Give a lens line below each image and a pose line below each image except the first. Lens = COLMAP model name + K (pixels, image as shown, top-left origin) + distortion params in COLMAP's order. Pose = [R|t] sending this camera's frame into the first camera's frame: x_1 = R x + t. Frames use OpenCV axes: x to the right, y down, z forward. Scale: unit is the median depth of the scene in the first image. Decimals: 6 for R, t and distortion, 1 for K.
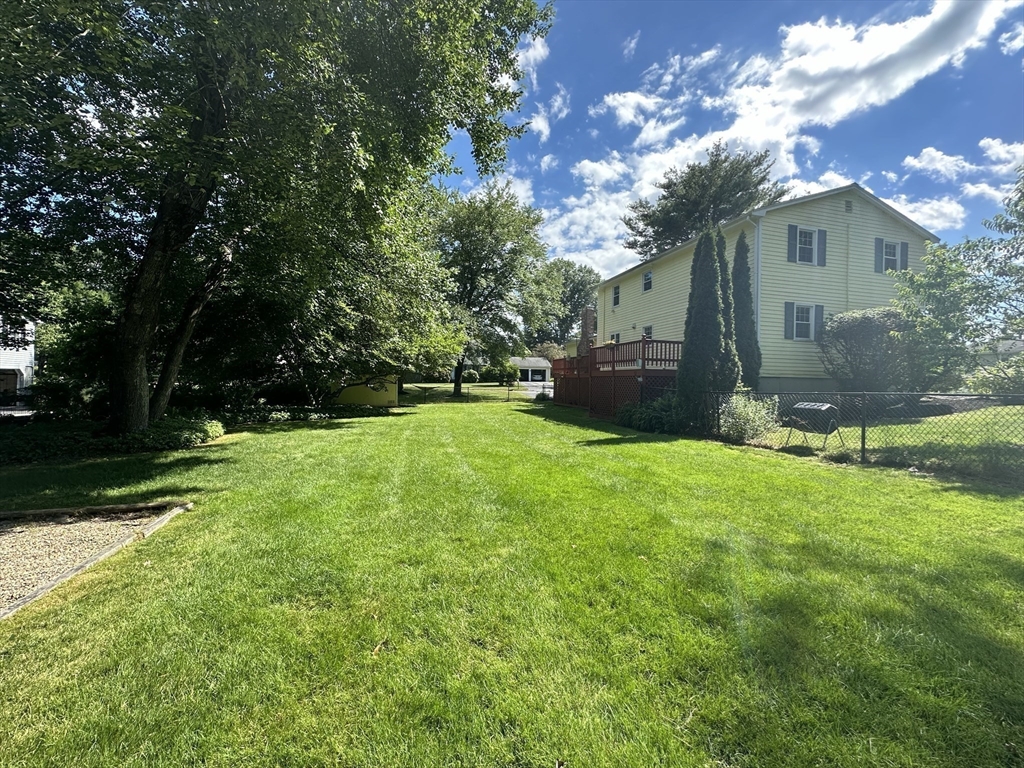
lens RADIAL K [[415.3, 0, 512.6], [0, 415.3, 384.1], [0, 0, 1]] dist [0.001199, -0.000051]
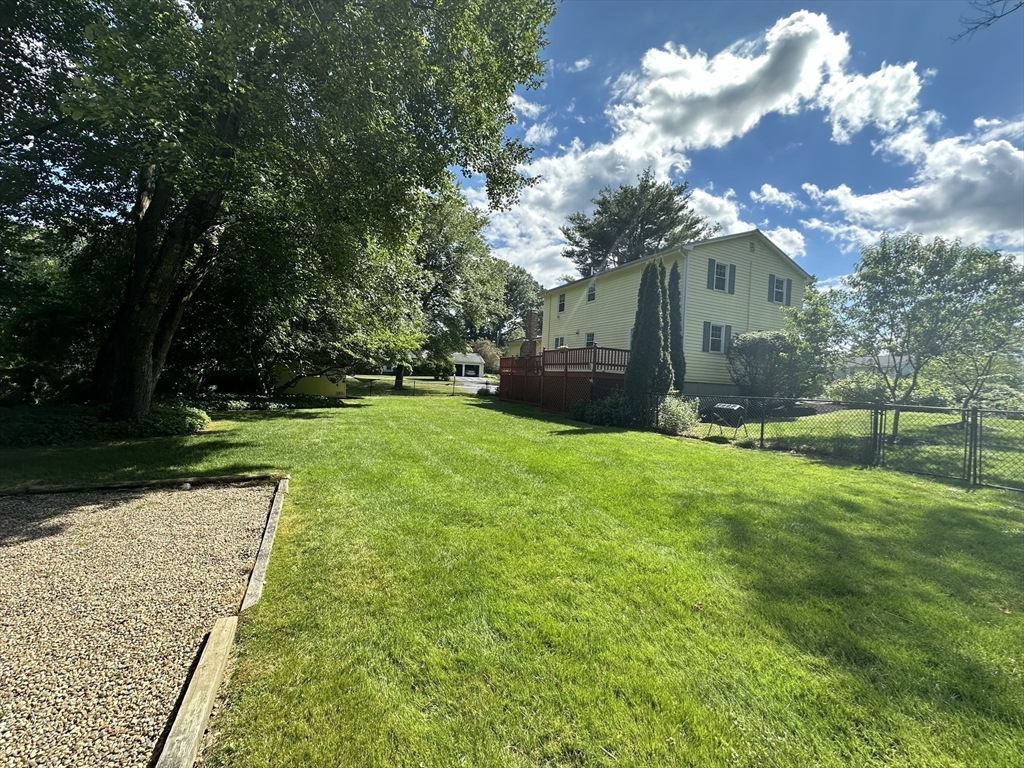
lens RADIAL K [[415.3, 0, 511.8], [0, 415.3, 385.7], [0, 0, 1]] dist [0.001199, -0.000051]
pose [[0.982745, 0.031034, 0.182342, -0.120583], [-0.033956, 0.999340, 0.012924, -0.004445], [-0.181821, -0.018893, 0.983150, -0.107339]]
